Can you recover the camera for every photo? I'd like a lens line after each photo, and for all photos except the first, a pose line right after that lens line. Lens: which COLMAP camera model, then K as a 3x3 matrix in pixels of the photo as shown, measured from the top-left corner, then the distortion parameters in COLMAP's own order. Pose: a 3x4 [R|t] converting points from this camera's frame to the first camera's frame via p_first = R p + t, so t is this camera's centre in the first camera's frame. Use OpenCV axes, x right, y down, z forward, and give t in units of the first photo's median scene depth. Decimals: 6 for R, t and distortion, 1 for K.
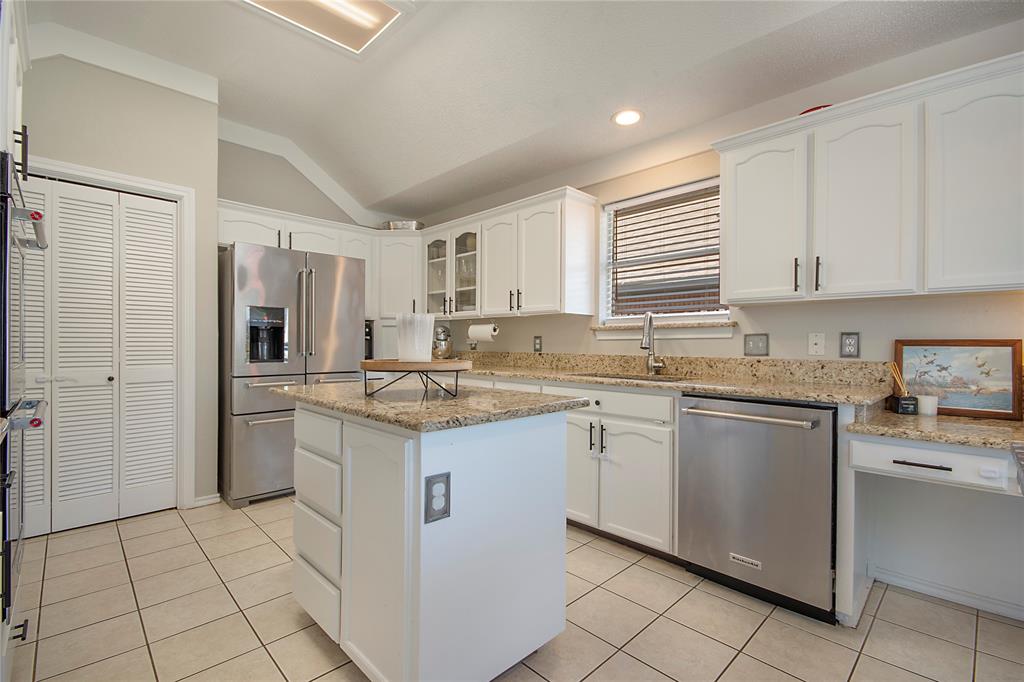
lens RADIAL K [[463.7, 0, 511.2], [0, 463.7, 343.3], [0, 0, 1]] dist [-0.000200, 0.000066]
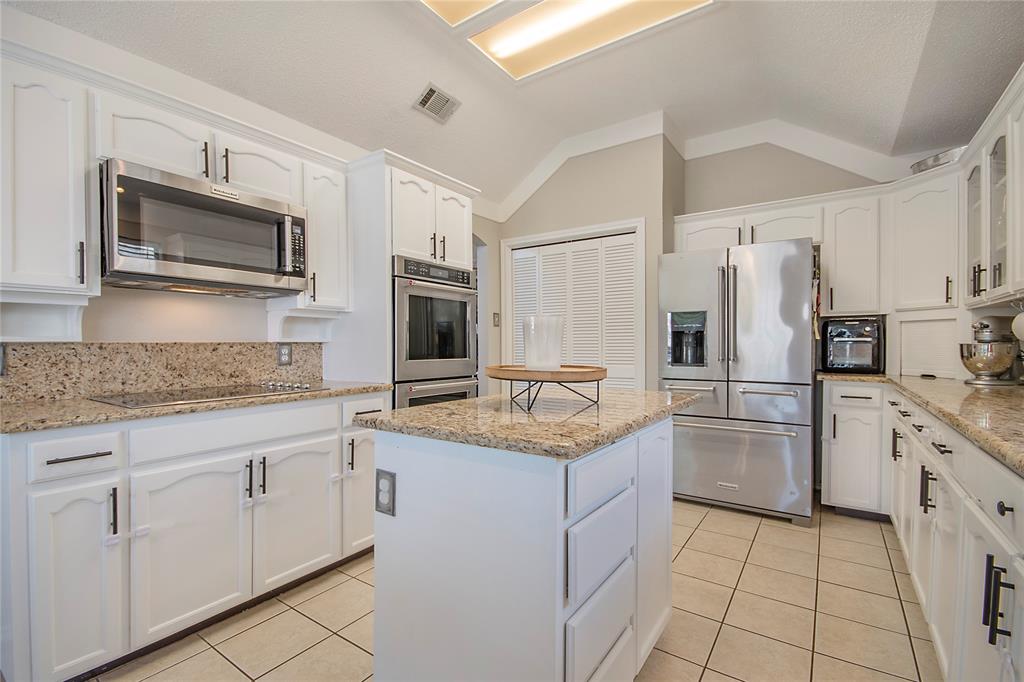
lens RADIAL K [[451.7, 0, 503.7], [0, 451.7, 346.6], [0, 0, 1]] dist [-0.001201, -0.005989]
pose [[0.184436, -0.001331, -0.982844, 0.352229], [0.000894, 0.999999, -0.001186, -0.001101], [0.982844, -0.000660, 0.184437, 0.412773]]
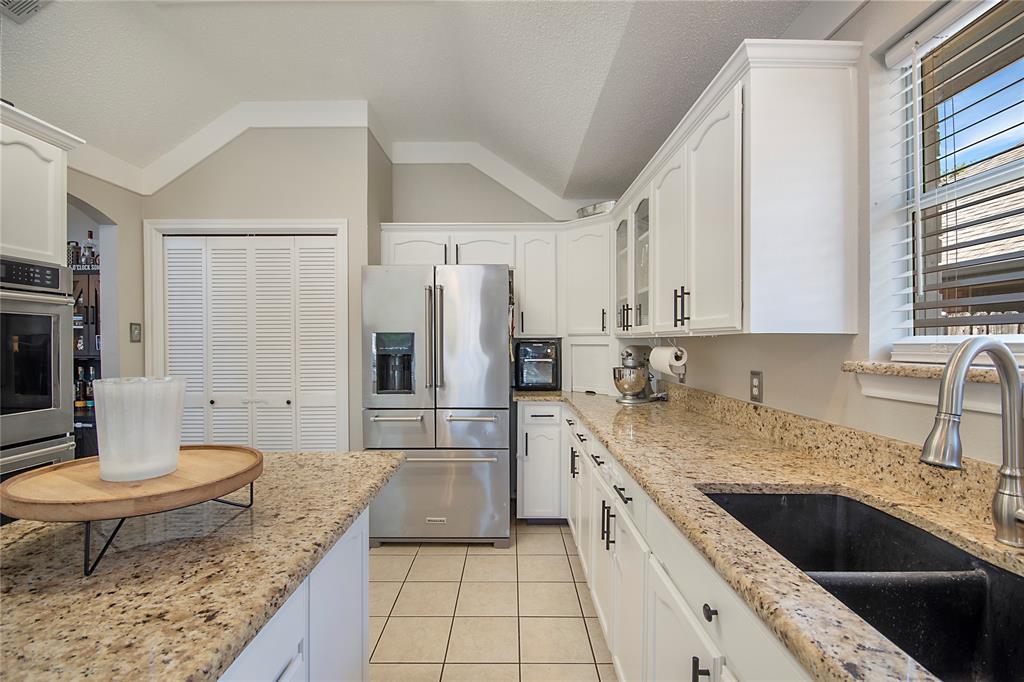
lens RADIAL K [[453.5, 0, 501.6], [0, 453.5, 345.5], [0, 0, 1]] dist [0.000972, -0.008303]
pose [[0.711363, -0.000792, -0.702824, 0.236304], [0.005761, 0.999972, 0.004704, -0.054372], [0.702801, -0.007395, 0.711348, 0.501507]]
